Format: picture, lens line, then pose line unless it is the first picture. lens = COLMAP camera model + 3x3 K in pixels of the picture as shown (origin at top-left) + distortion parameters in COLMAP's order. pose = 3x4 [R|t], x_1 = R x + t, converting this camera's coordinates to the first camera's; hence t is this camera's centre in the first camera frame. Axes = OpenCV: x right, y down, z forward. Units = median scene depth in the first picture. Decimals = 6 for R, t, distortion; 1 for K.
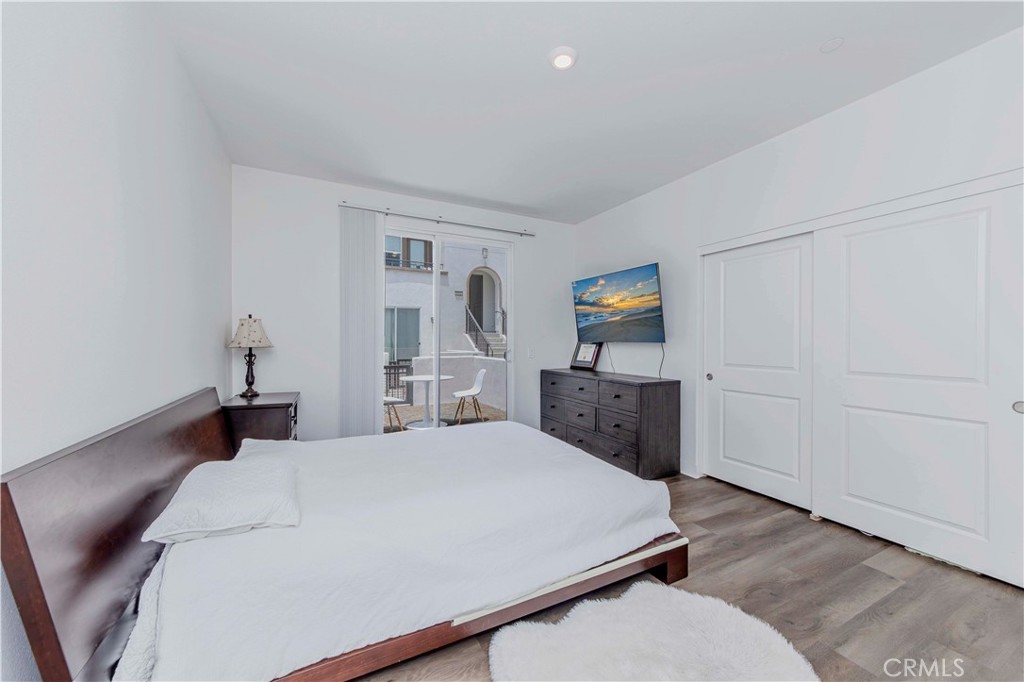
lens RADIAL K [[369.8, 0, 509.2], [0, 369.8, 352.2], [0, 0, 1]] dist [0.000005, 0.000318]
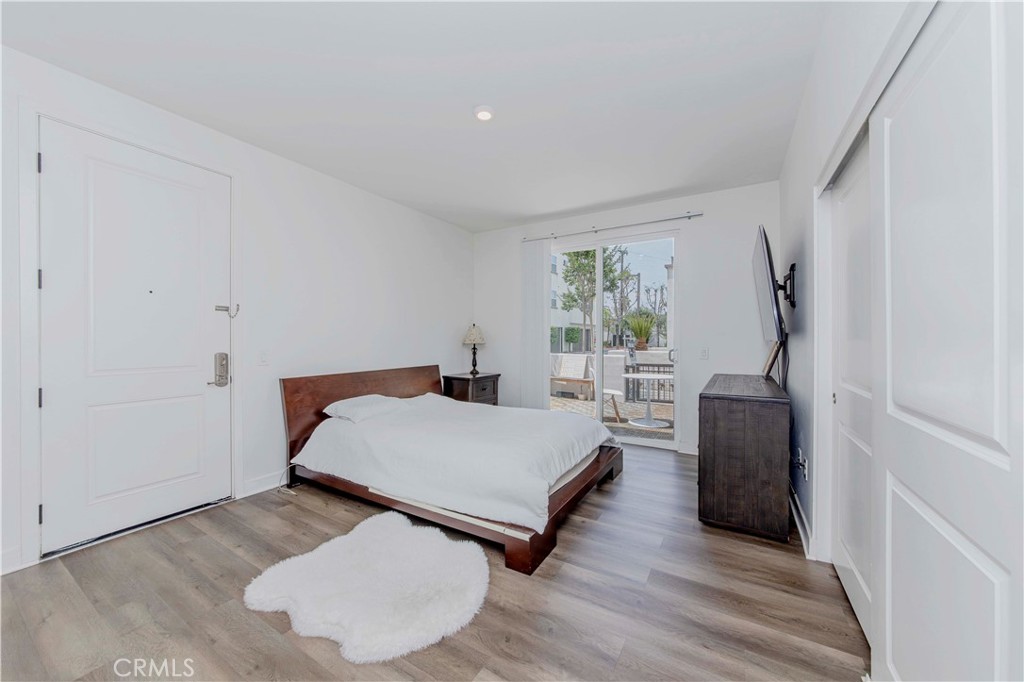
lens RADIAL K [[369.8, 0, 508.6], [0, 369.8, 336.3], [0, 0, 1]] dist [0.000005, 0.000318]
pose [[0.535431, -0.012384, -0.844488, 0.911668], [-0.012550, 0.999665, -0.022616, -0.013201], [0.844486, 0.022708, 0.535097, 0.278006]]
